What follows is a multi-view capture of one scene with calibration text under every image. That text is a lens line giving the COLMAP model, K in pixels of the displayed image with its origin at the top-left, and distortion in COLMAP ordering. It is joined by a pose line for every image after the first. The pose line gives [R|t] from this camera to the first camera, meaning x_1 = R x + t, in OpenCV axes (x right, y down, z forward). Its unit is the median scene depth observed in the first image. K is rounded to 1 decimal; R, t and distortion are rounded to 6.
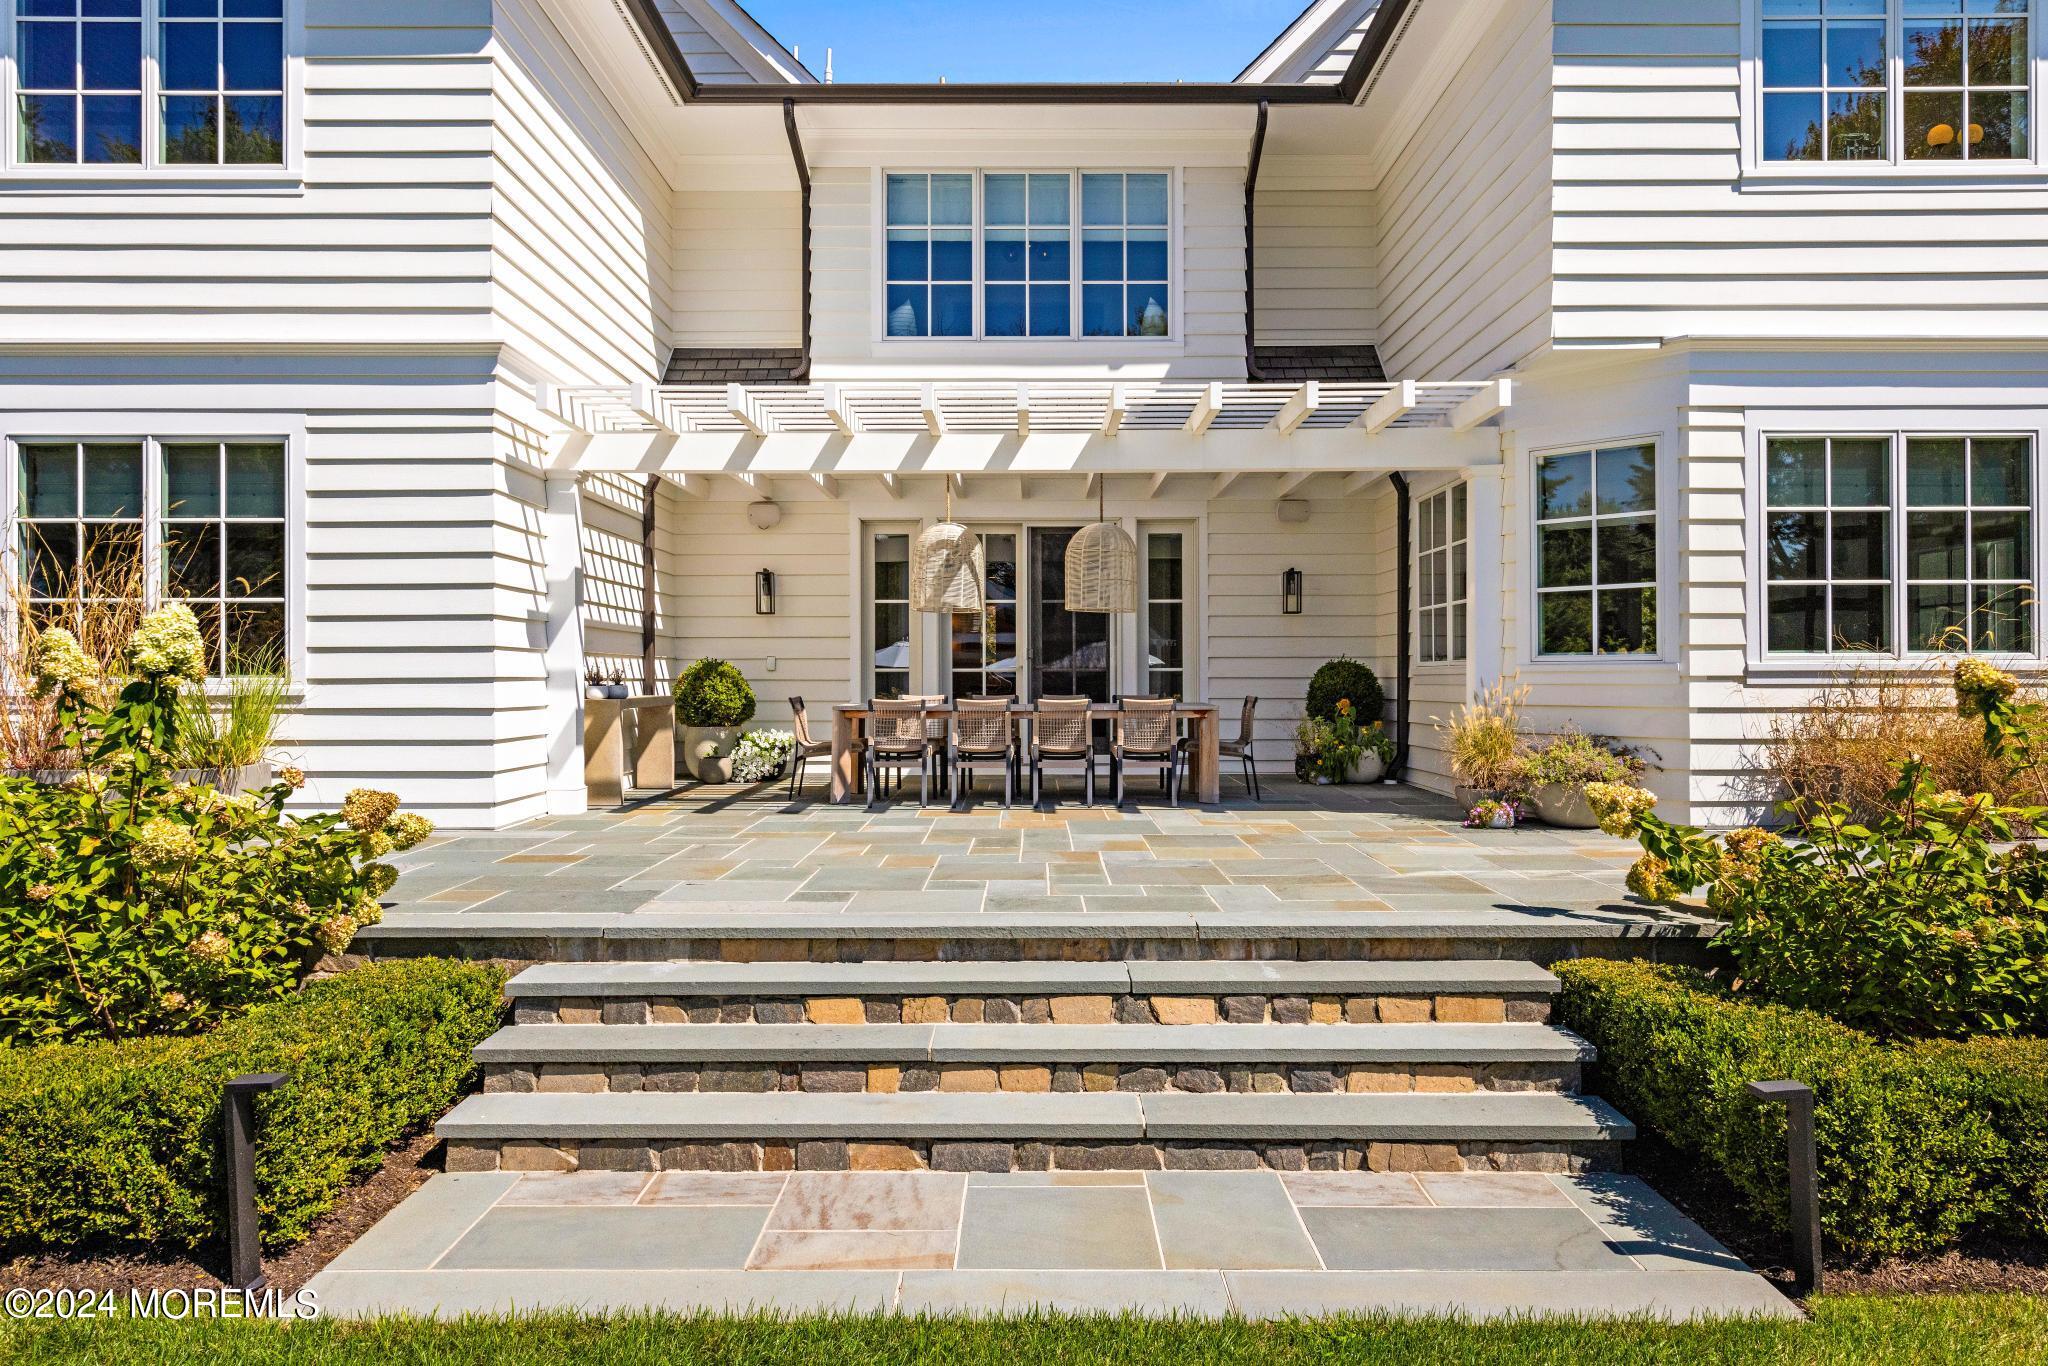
lens RADIAL K [[1312.2, 0, 1028.9], [0, 1312.2, 670.8], [0, 0, 1]] dist [0.001976, 0.004348]
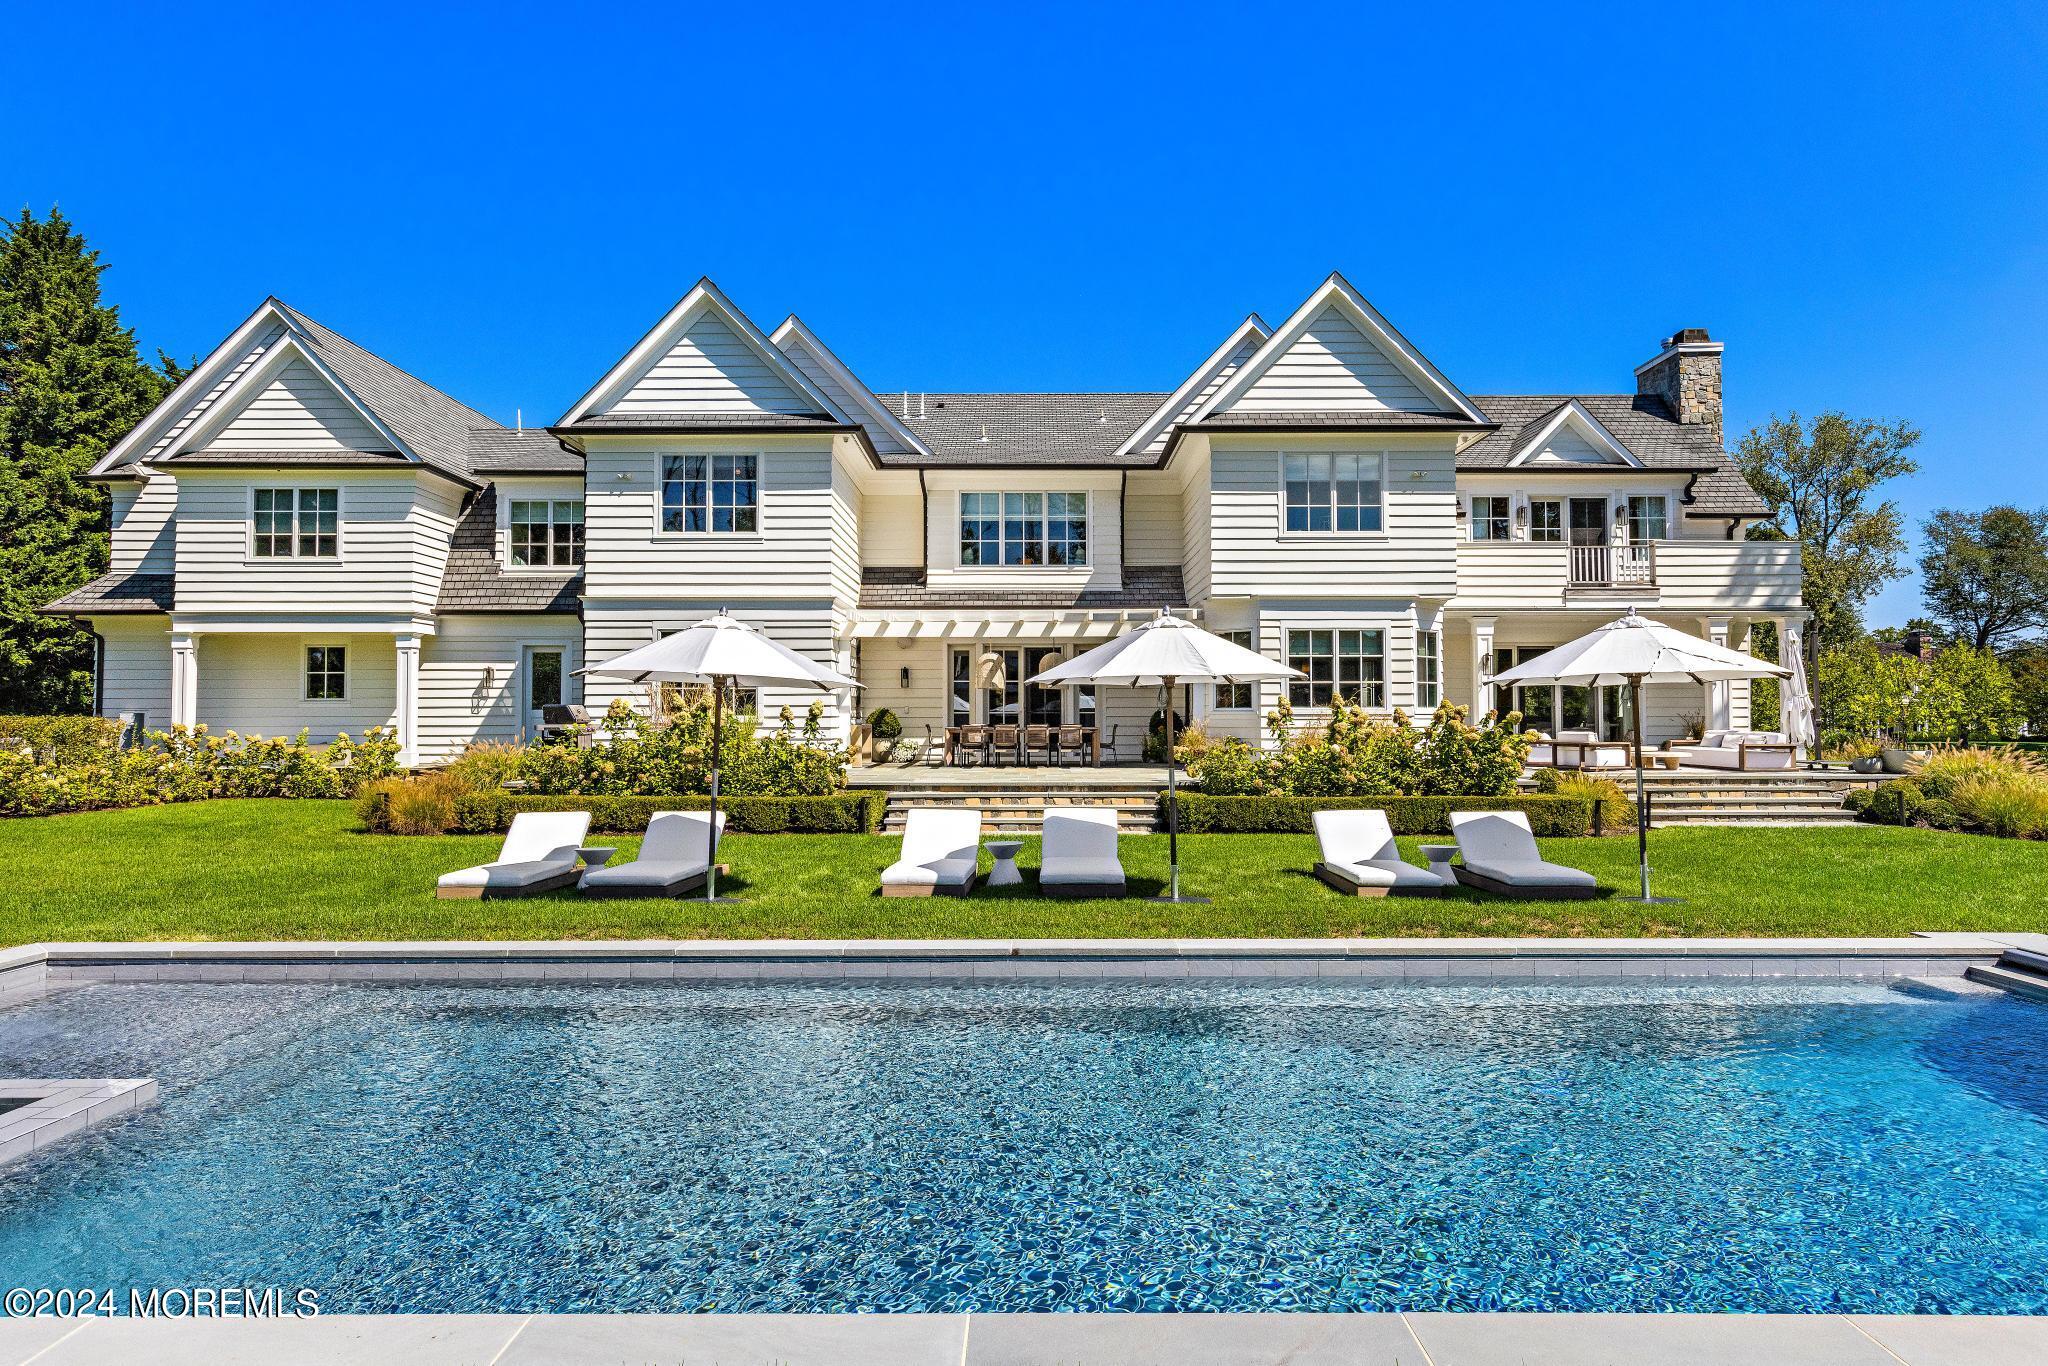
lens RADIAL K [[1256.1, 0, 1023.4], [0, 1256.1, 679.4], [0, 0, 1]] dist [0.013511, -0.000950]
pose [[0.999989, 0.000673, -0.004725, 0.010129], [-0.000784, 0.999721, -0.023597, -0.008247], [0.004708, 0.023601, 0.999710, -1.347273]]
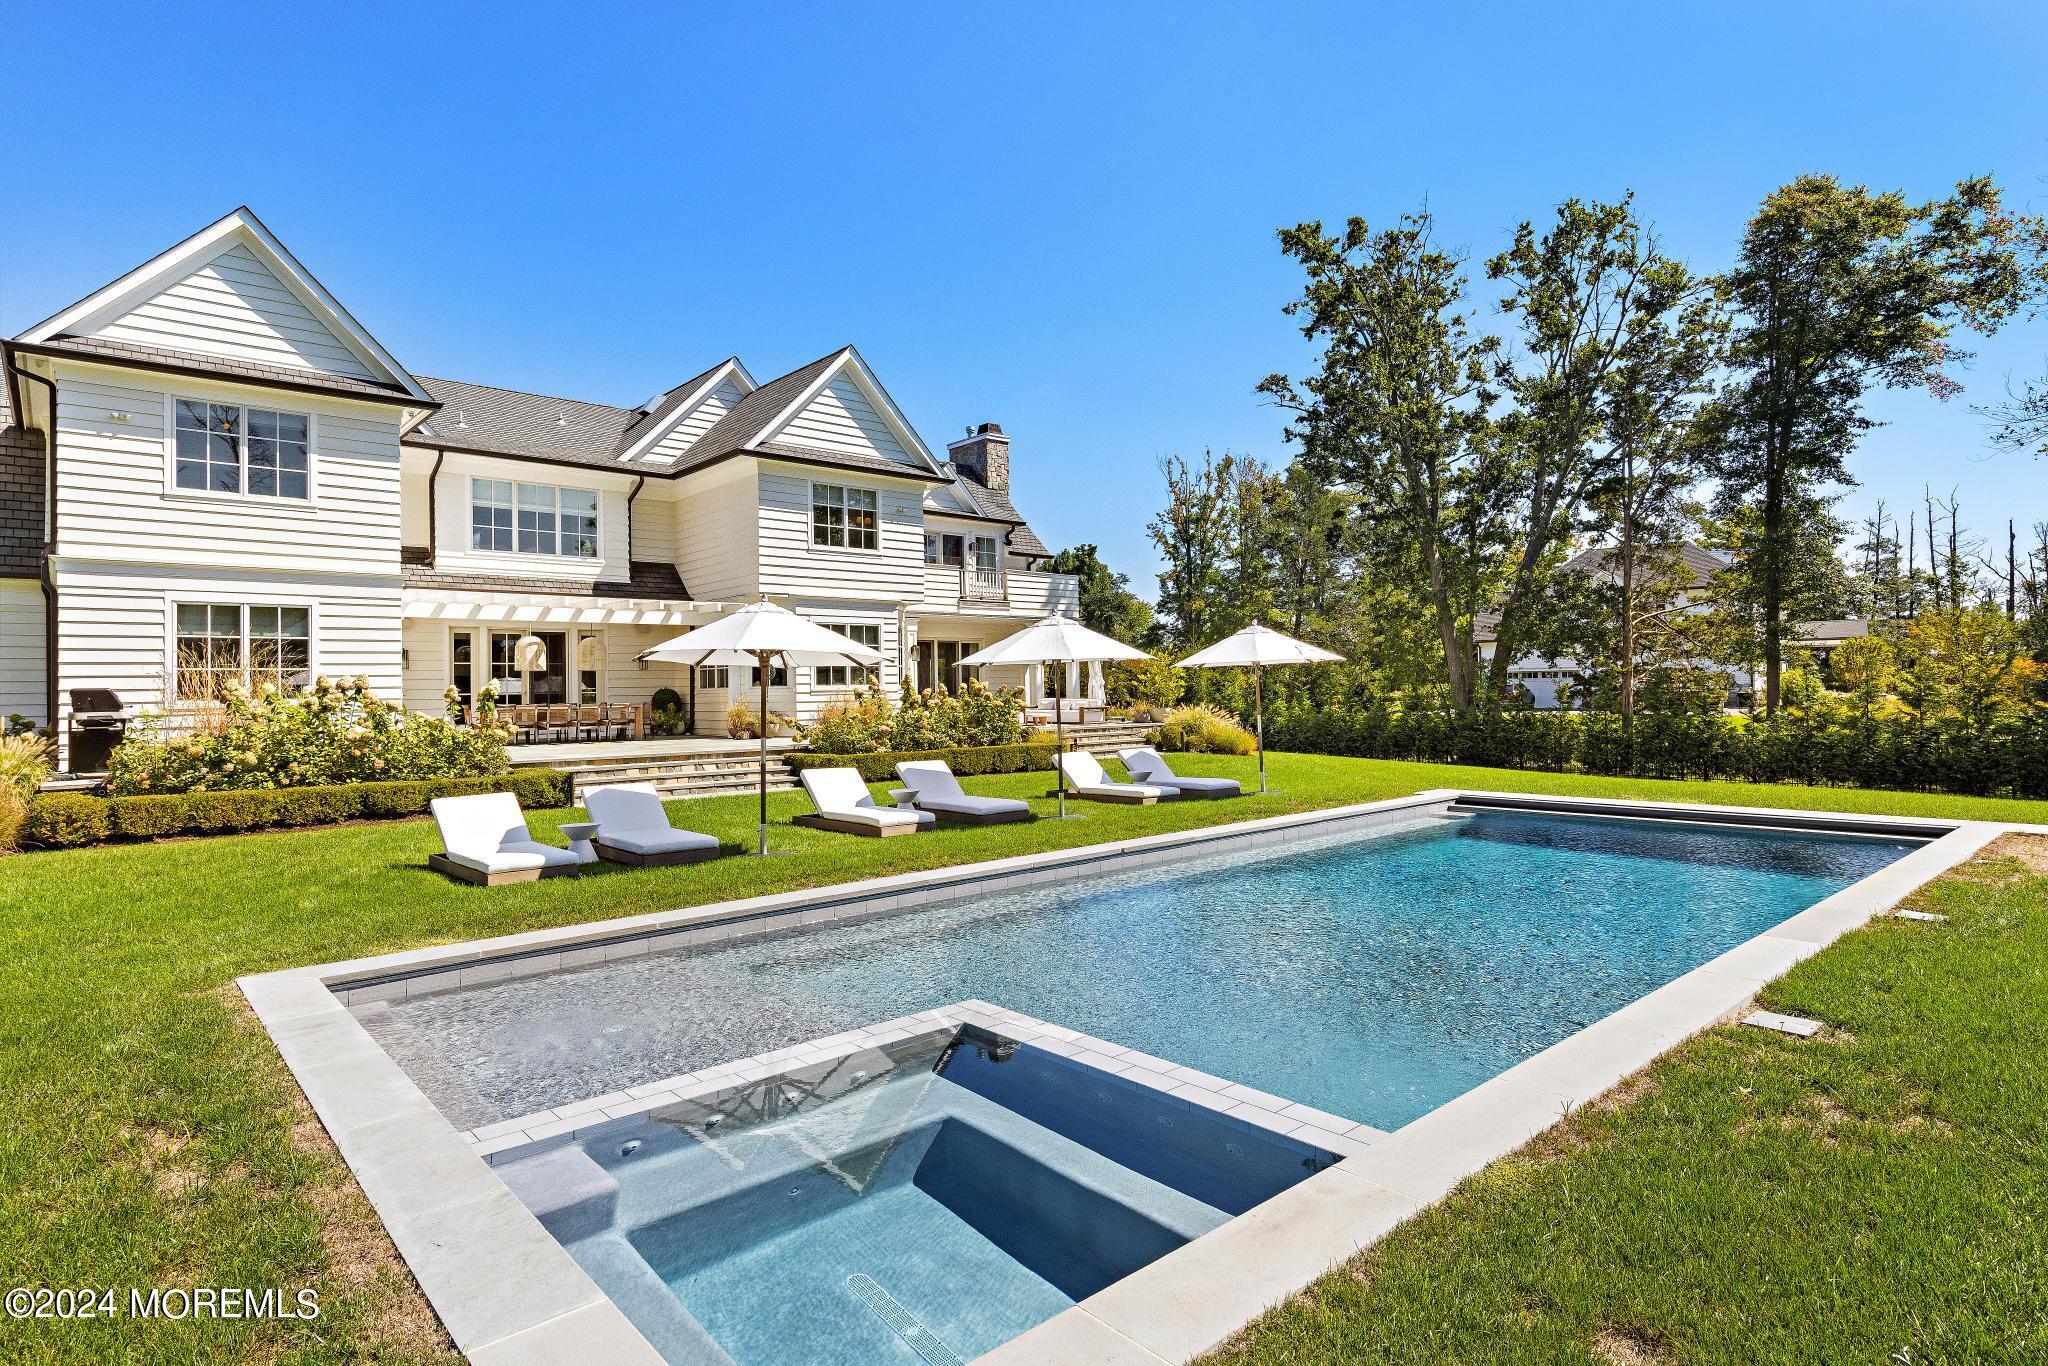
lens RADIAL K [[1079.0, 0, 1024.4], [0, 1079.0, 677.7], [0, 0, 1]] dist [0.003619, 0.003230]
pose [[0.748591, -0.002266, 0.663028, -0.748220], [0.009861, 0.999922, -0.007717, -0.005927], [-0.662959, 0.012315, 0.748554, -1.223882]]
